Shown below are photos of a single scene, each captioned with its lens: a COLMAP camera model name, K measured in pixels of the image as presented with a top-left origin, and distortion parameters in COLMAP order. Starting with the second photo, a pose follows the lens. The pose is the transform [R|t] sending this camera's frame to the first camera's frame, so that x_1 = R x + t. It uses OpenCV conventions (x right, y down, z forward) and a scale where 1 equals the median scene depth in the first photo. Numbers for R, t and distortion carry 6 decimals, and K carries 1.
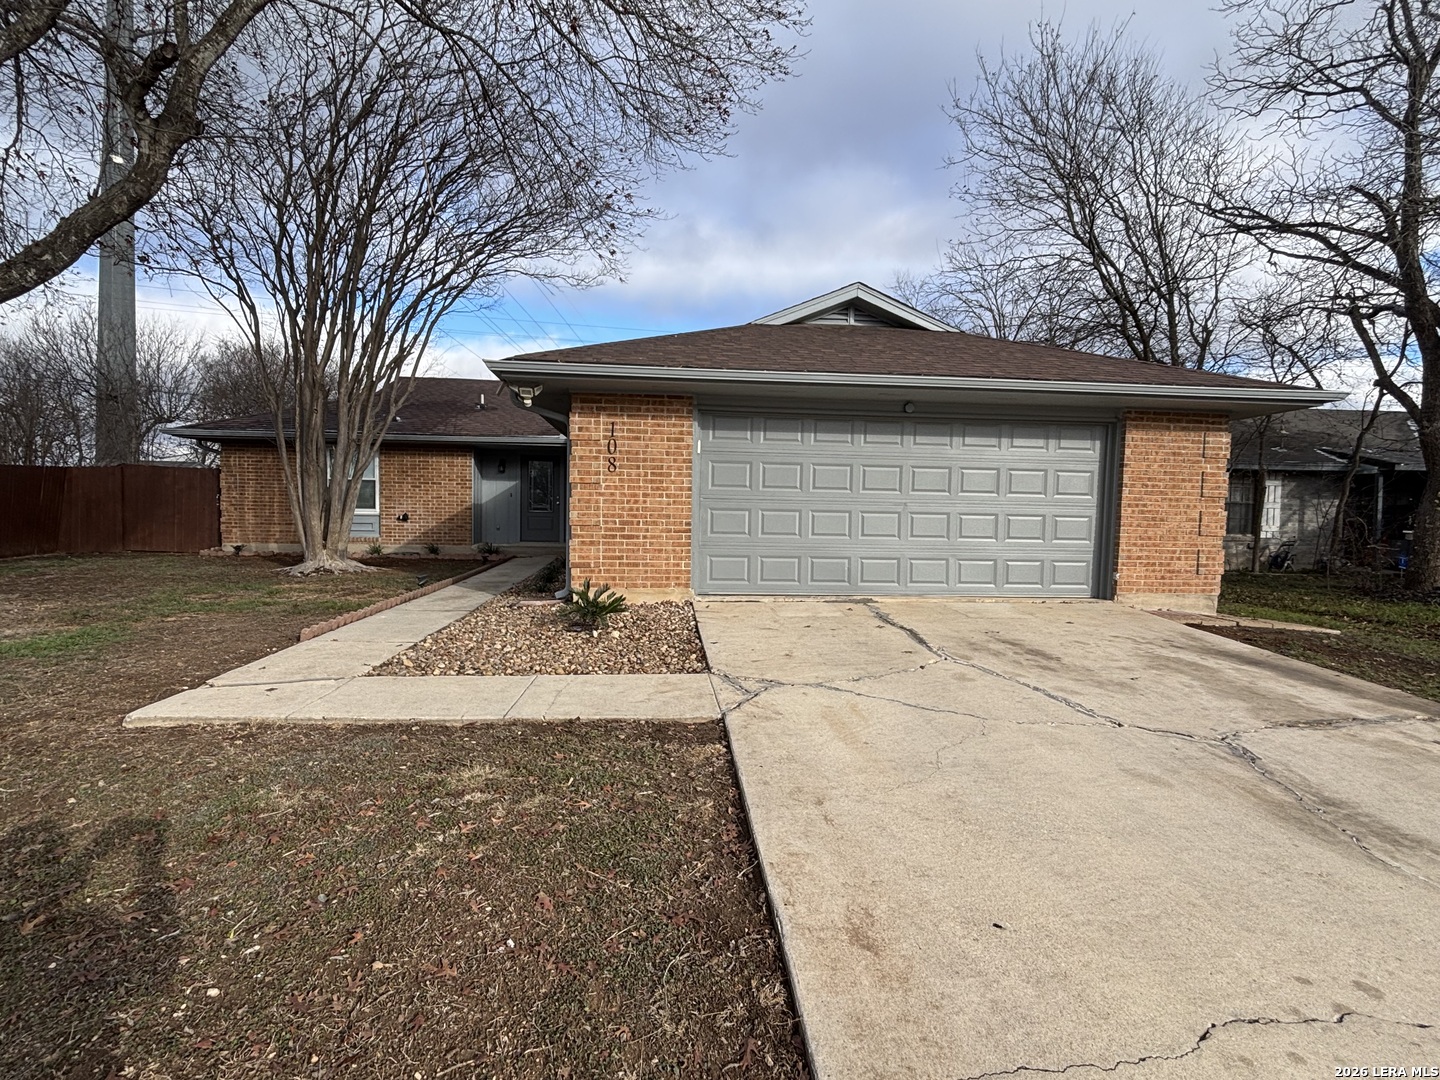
lens RADIAL K [[692.4, 0, 707.5], [0, 692.4, 539.7], [0, 0, 1]] dist [0.006499, -0.004994]
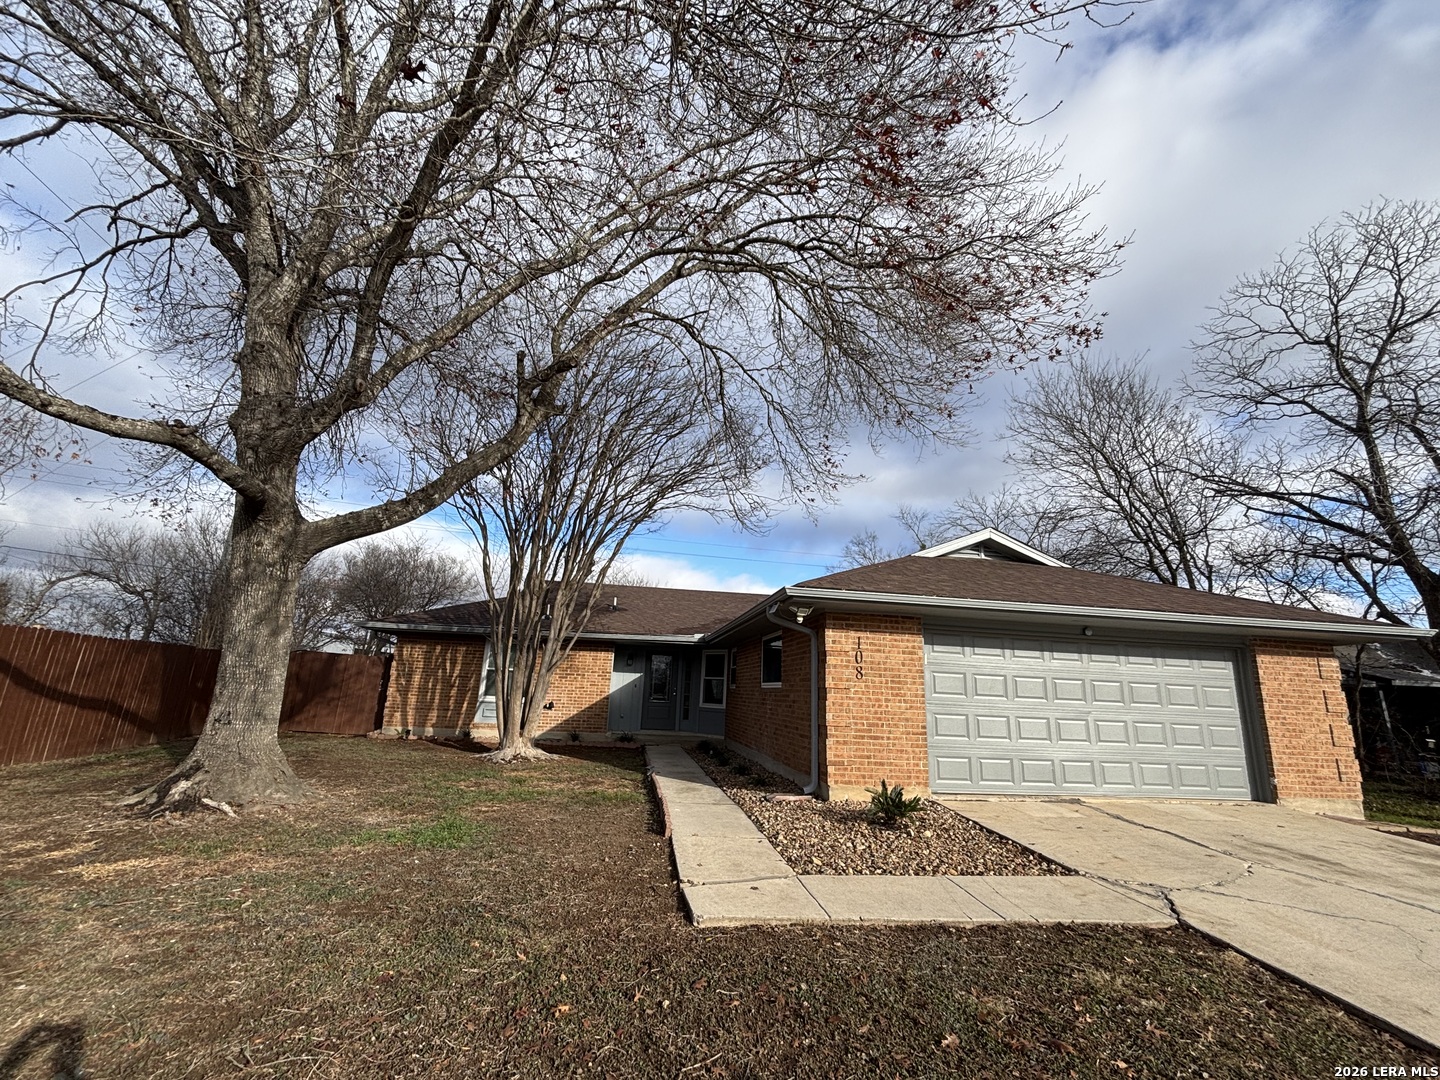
lens RADIAL K [[610.1, 0, 713.1], [0, 610.1, 536.7], [0, 0, 1]] dist [0.002163, 0.000048]
pose [[0.998893, 0.033332, 0.033195, -0.398206], [-0.022170, 0.955932, -0.292750, -0.018666], [-0.041490, 0.291690, 0.955613, -0.054825]]
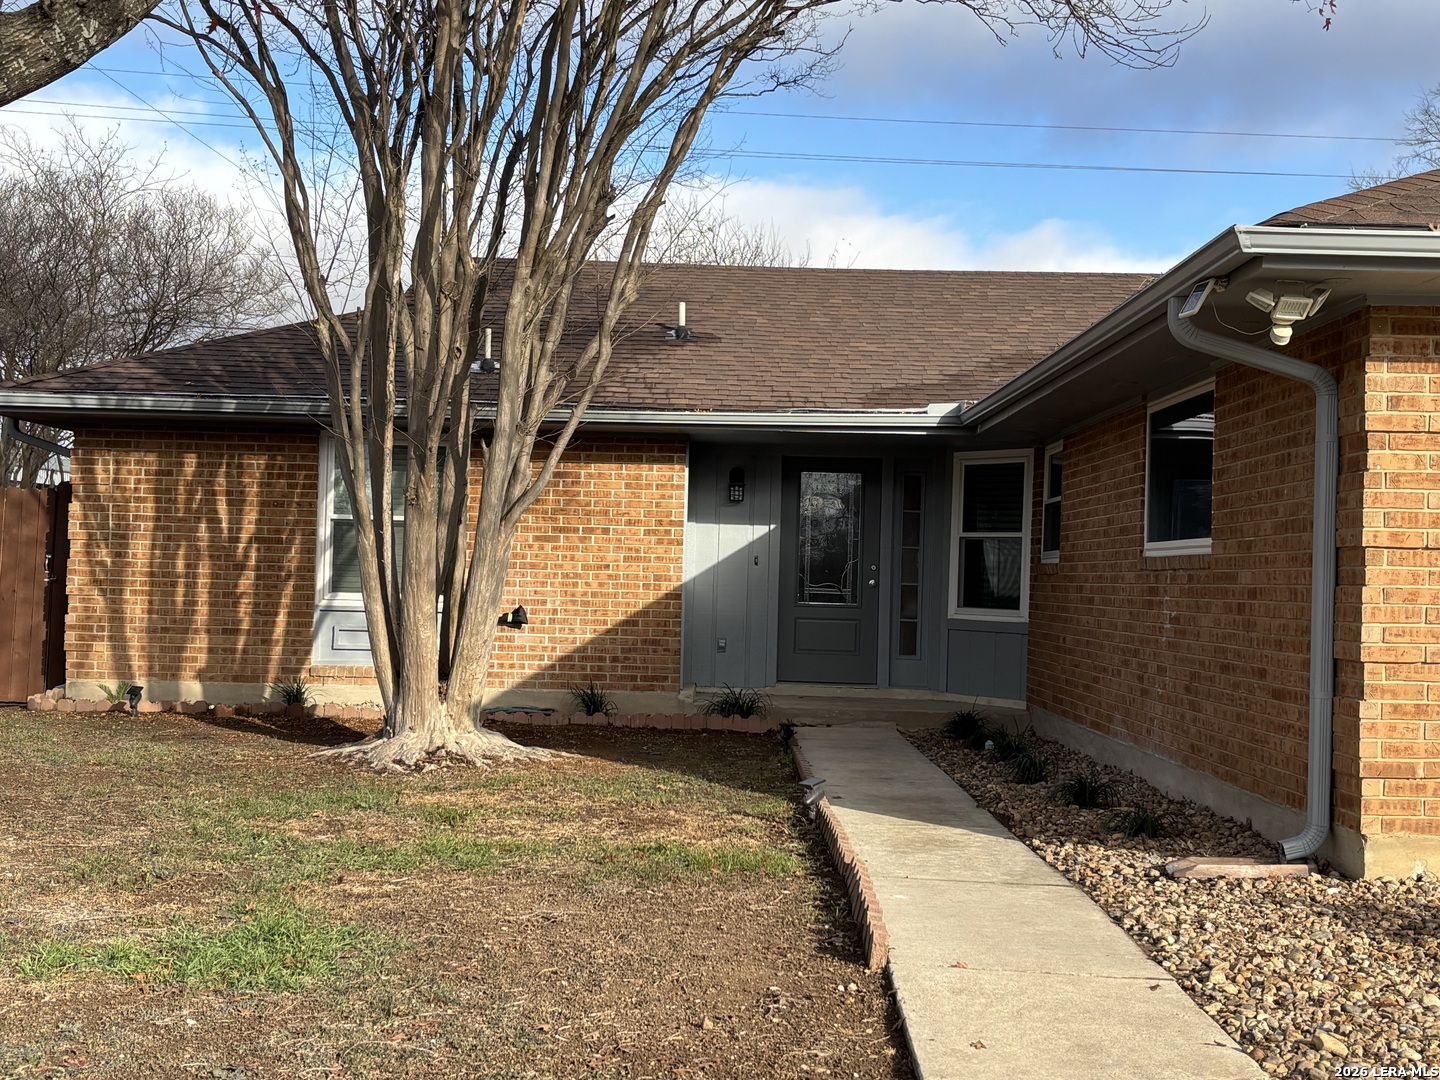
lens RADIAL K [[1833.4, 0, 698.7], [0, 1833.4, 551.4], [0, 0, 1]] dist [0.091763, 0.000000]
pose [[0.993800, 0.007612, -0.110926, -0.405993], [-0.014600, 0.997949, -0.062326, -0.011678], [0.110224, 0.063559, 0.991872, -0.024678]]
